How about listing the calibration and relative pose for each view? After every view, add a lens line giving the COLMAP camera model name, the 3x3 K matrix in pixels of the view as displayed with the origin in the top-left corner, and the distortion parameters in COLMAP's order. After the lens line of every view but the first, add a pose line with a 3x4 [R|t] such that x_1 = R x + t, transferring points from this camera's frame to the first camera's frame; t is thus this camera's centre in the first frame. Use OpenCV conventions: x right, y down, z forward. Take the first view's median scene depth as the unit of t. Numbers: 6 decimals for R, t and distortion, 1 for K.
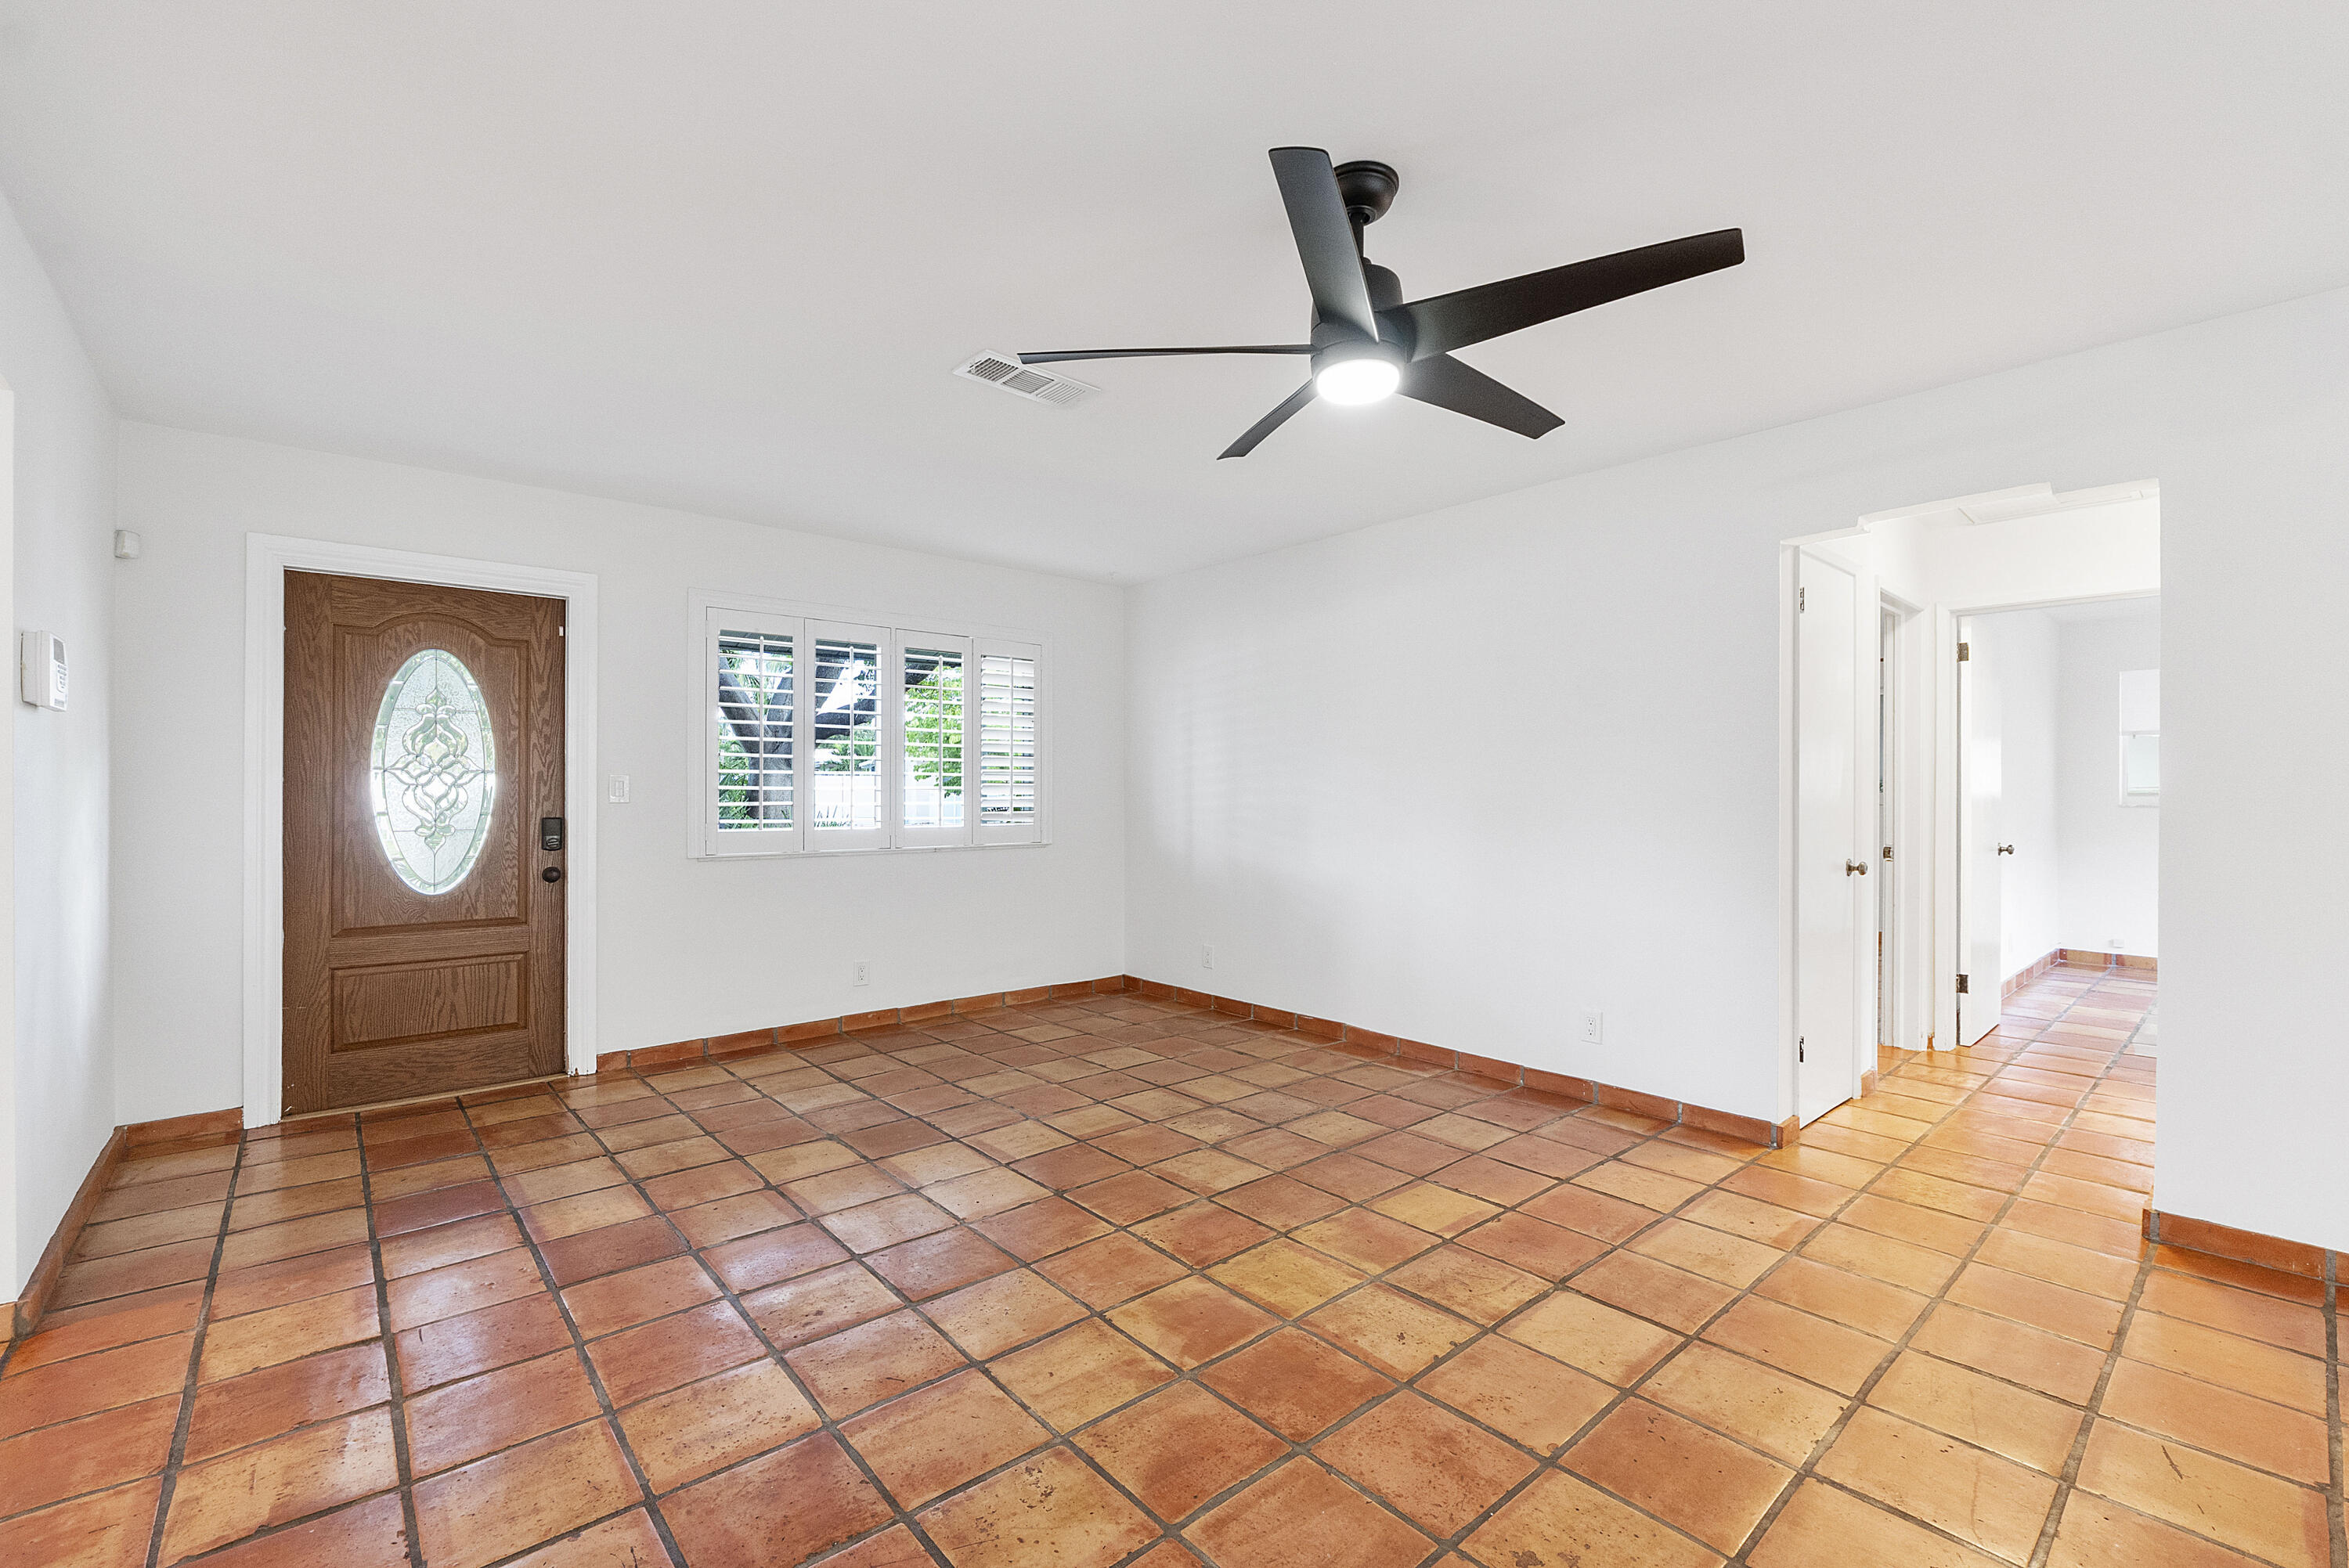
lens RADIAL K [[992.3, 0, 1175.8], [0, 992.3, 785.5], [0, 0, 1]] dist [-0.002084, -0.000323]
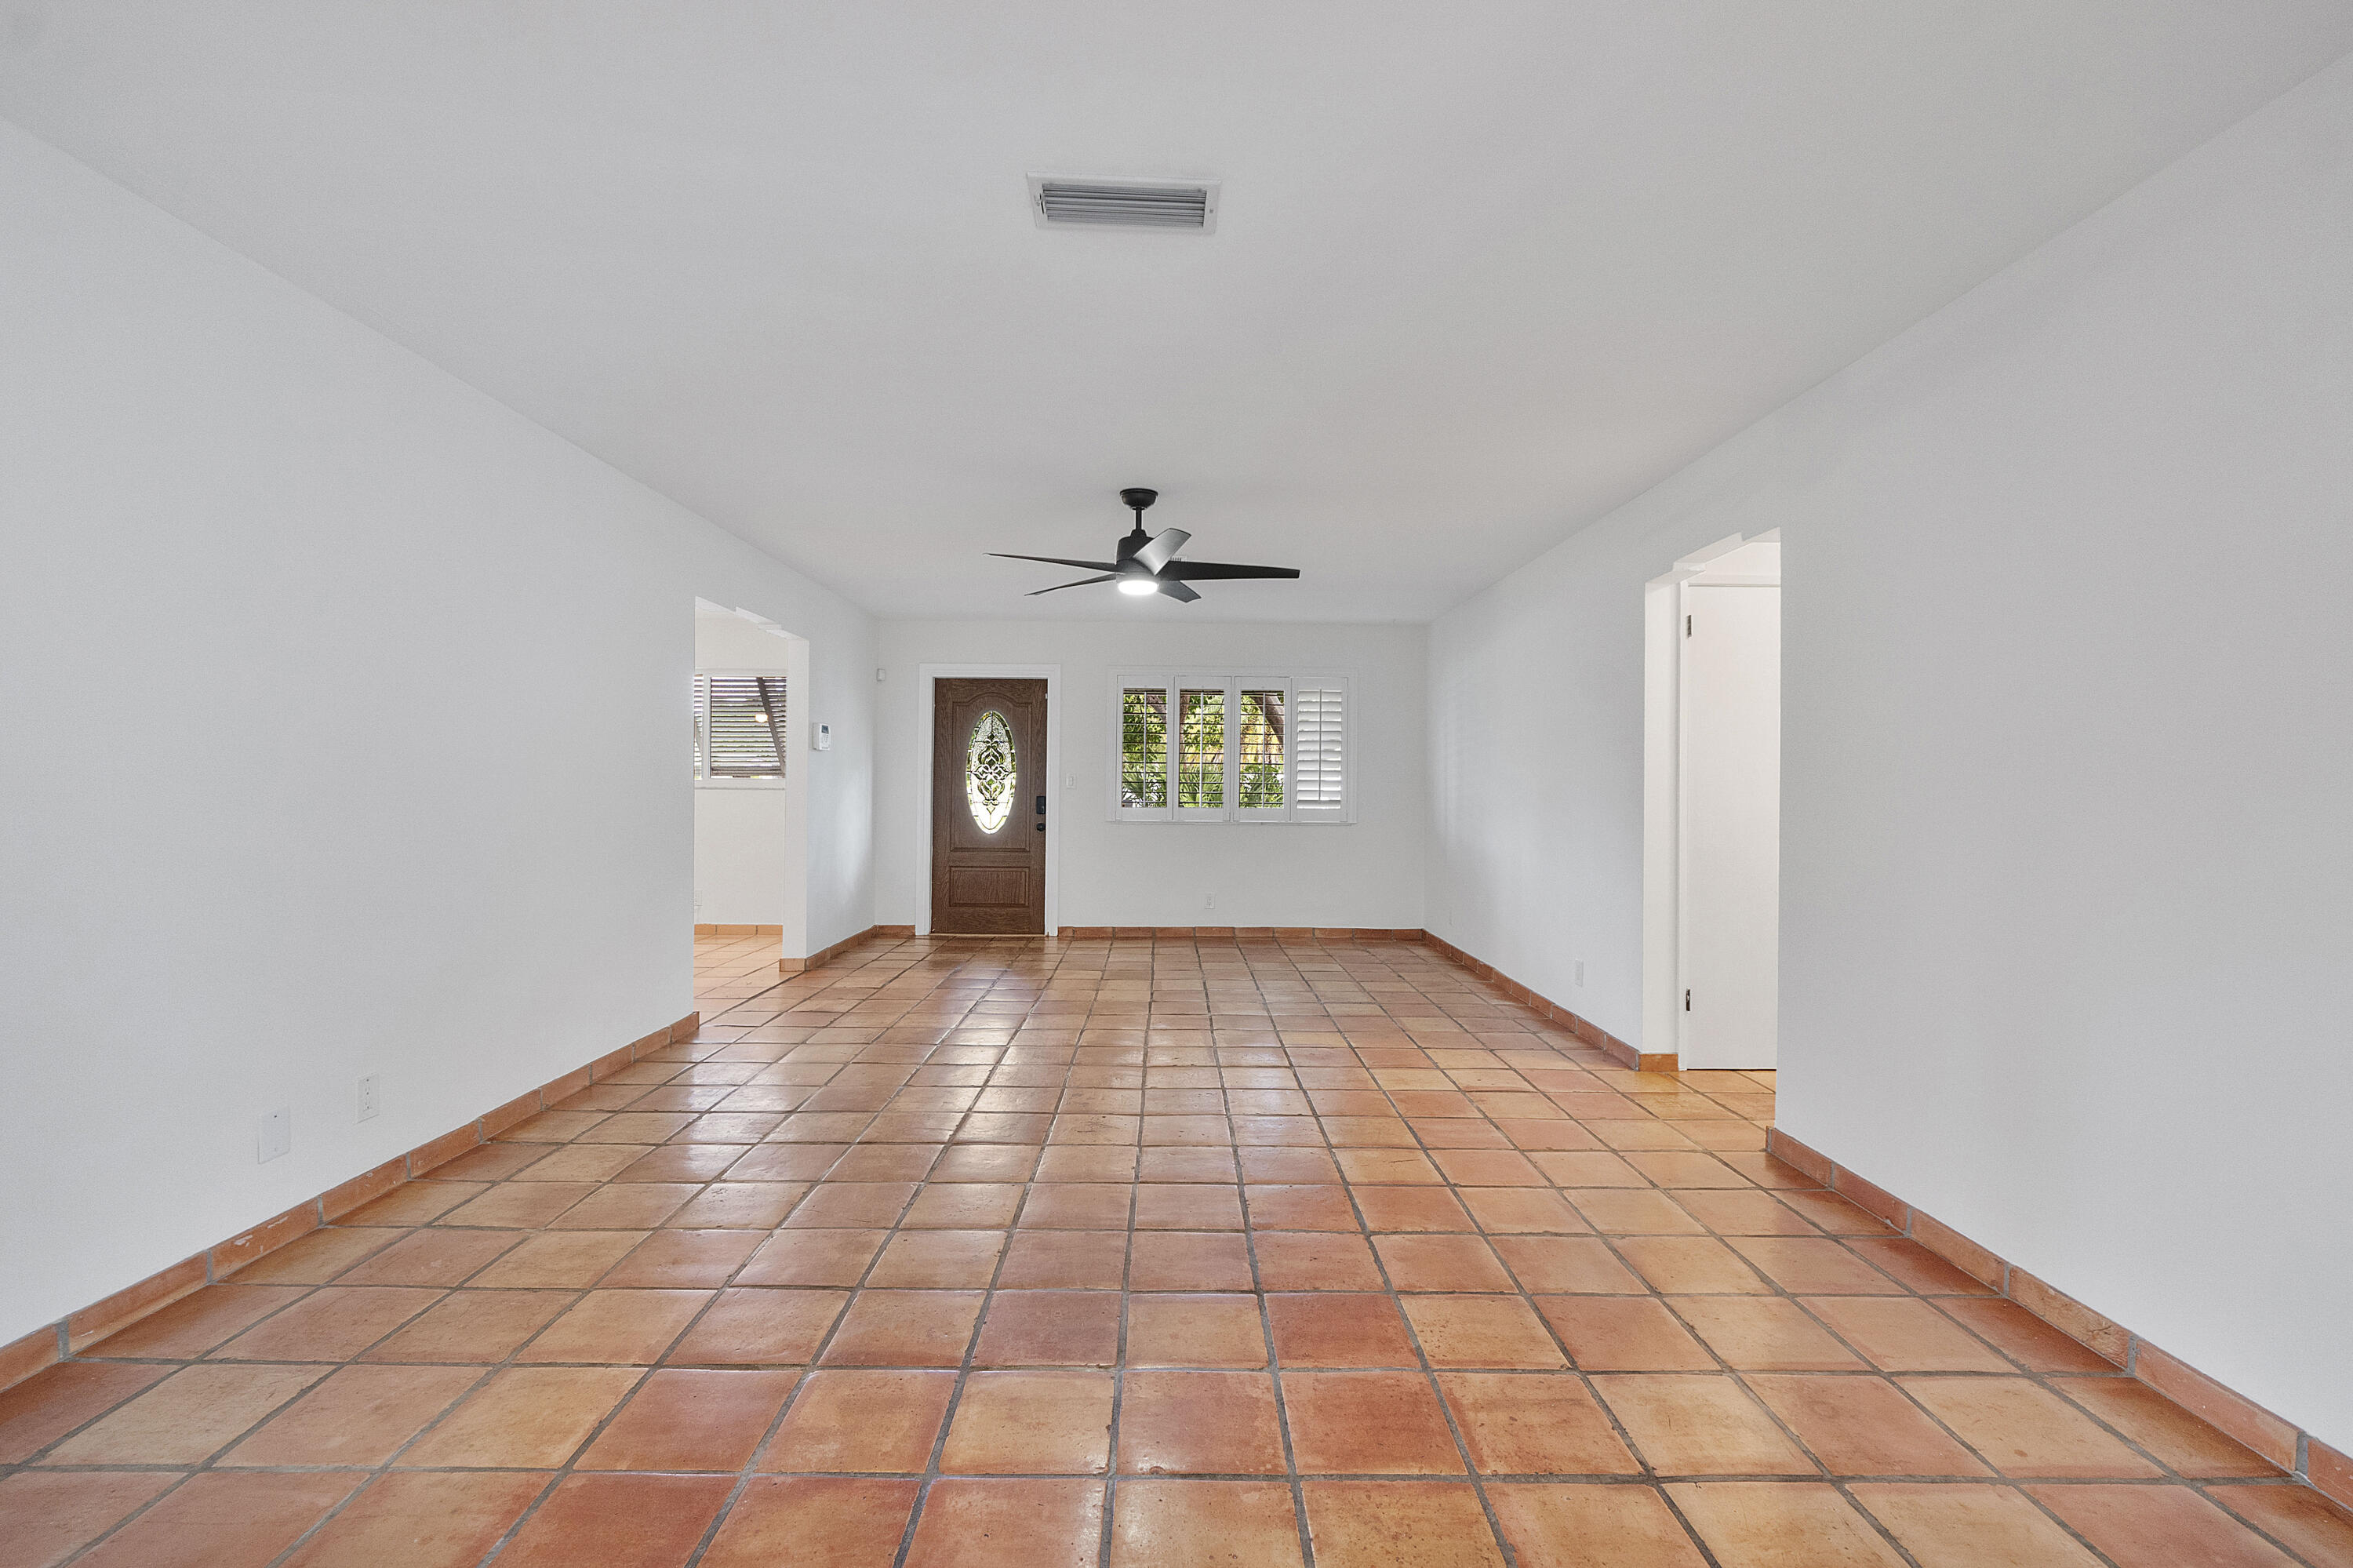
lens RADIAL K [[994.1, 0, 1177.8], [0, 994.1, 785.5], [0, 0, 1]] dist [-0.002084, -0.000323]
pose [[0.764128, 0.005243, -0.645044, 0.778948], [-0.001922, 0.999981, 0.005851, 0.000291], [0.645062, -0.003231, 0.764123, -0.263947]]
